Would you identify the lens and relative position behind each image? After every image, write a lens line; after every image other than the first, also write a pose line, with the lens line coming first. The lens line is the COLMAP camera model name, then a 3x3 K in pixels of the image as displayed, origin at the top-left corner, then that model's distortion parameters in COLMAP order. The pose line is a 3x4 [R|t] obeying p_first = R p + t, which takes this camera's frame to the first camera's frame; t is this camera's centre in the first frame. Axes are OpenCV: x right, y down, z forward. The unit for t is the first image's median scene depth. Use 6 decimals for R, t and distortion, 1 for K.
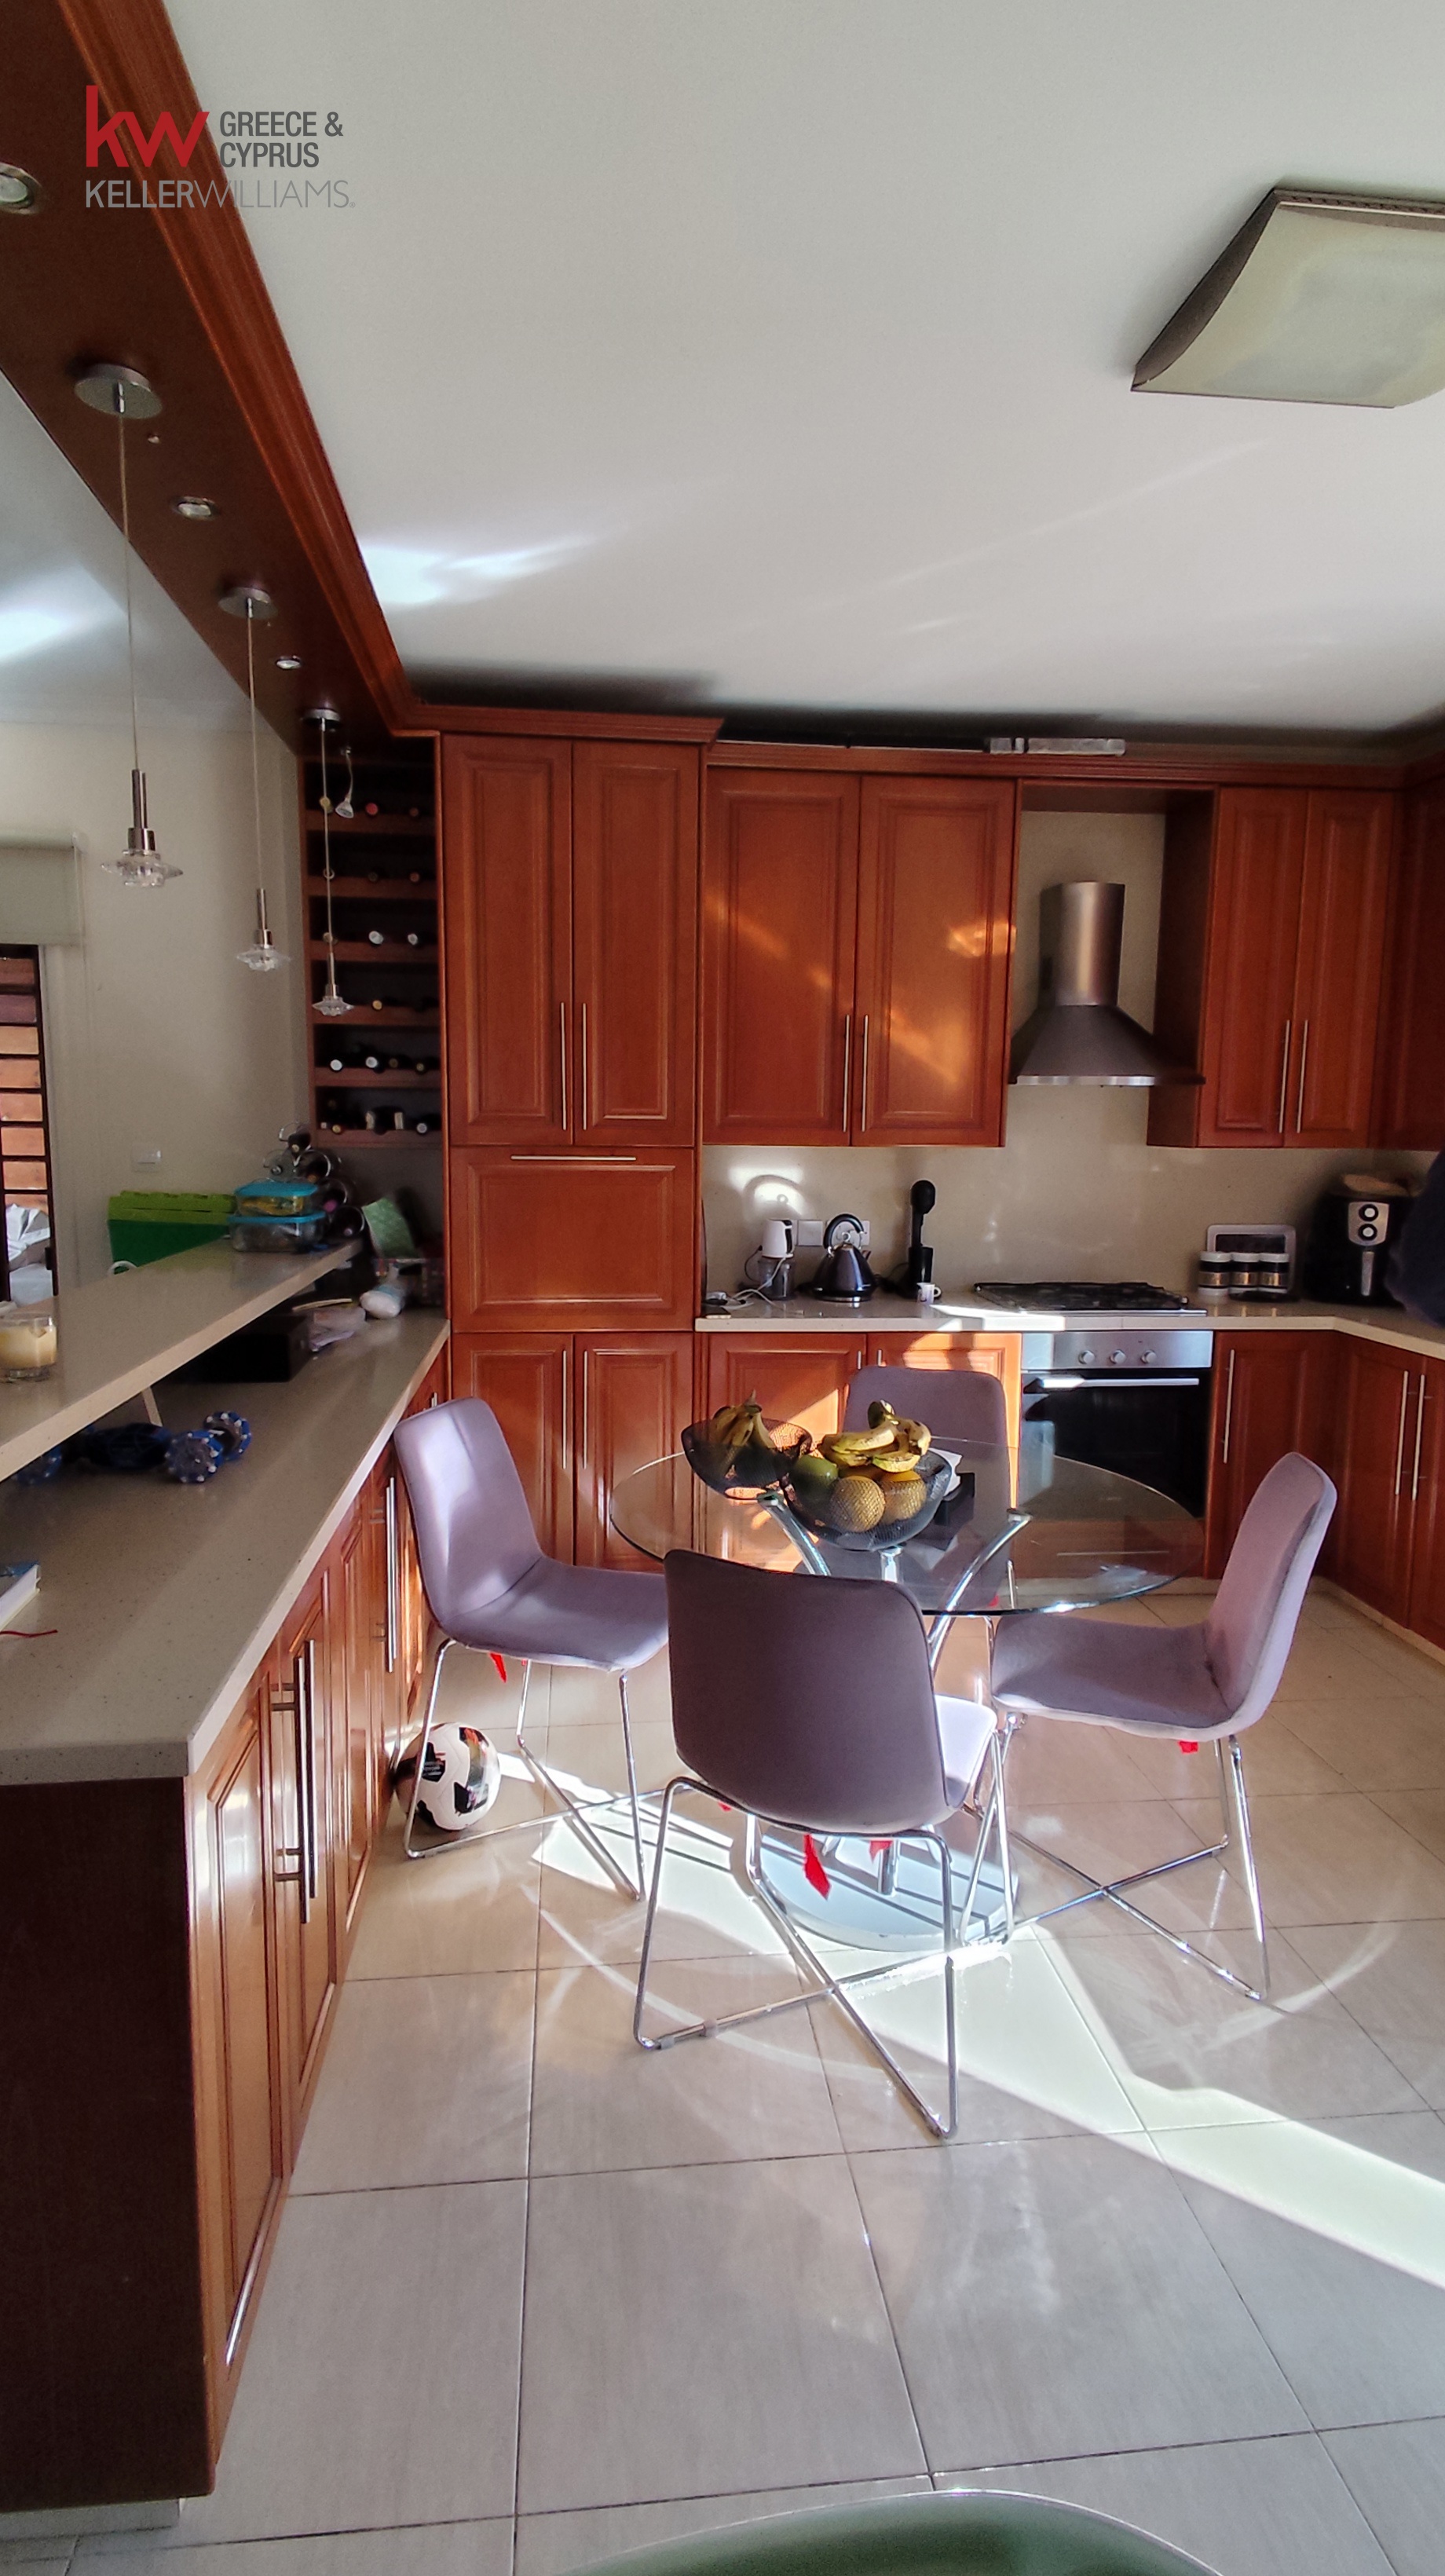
lens RADIAL K [[1304.9, 0, 722.5], [0, 1304.9, 1288.0], [0, 0, 1]] dist [0.072504, -0.046031]
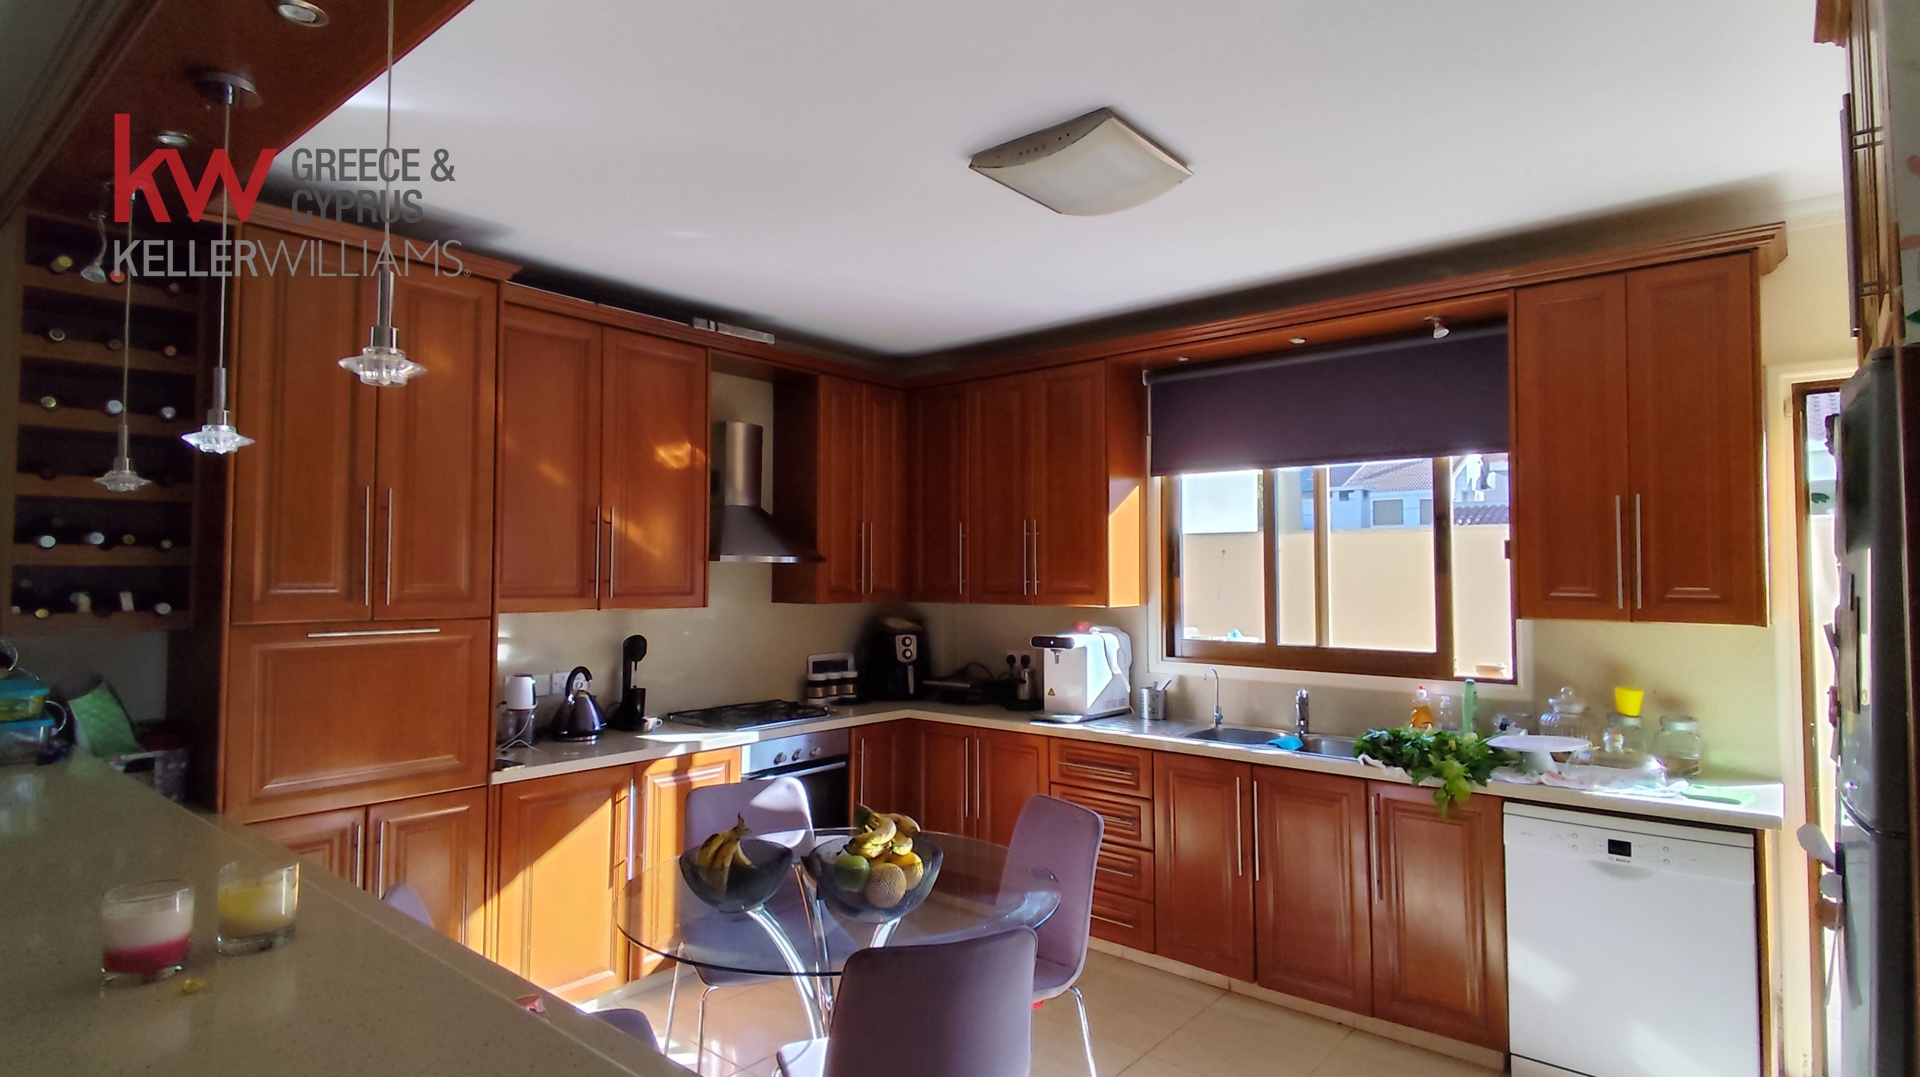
lens RADIAL K [[972.6, 0, 960.0], [0, 972.6, 538.5], [0, 0, 1]] dist [0.072504, -0.046031]
pose [[0.725121, 0.016524, 0.688423, -0.285698], [0.097084, 0.987274, -0.125956, -0.025981], [-0.681743, 0.158168, 0.714289, 0.099279]]
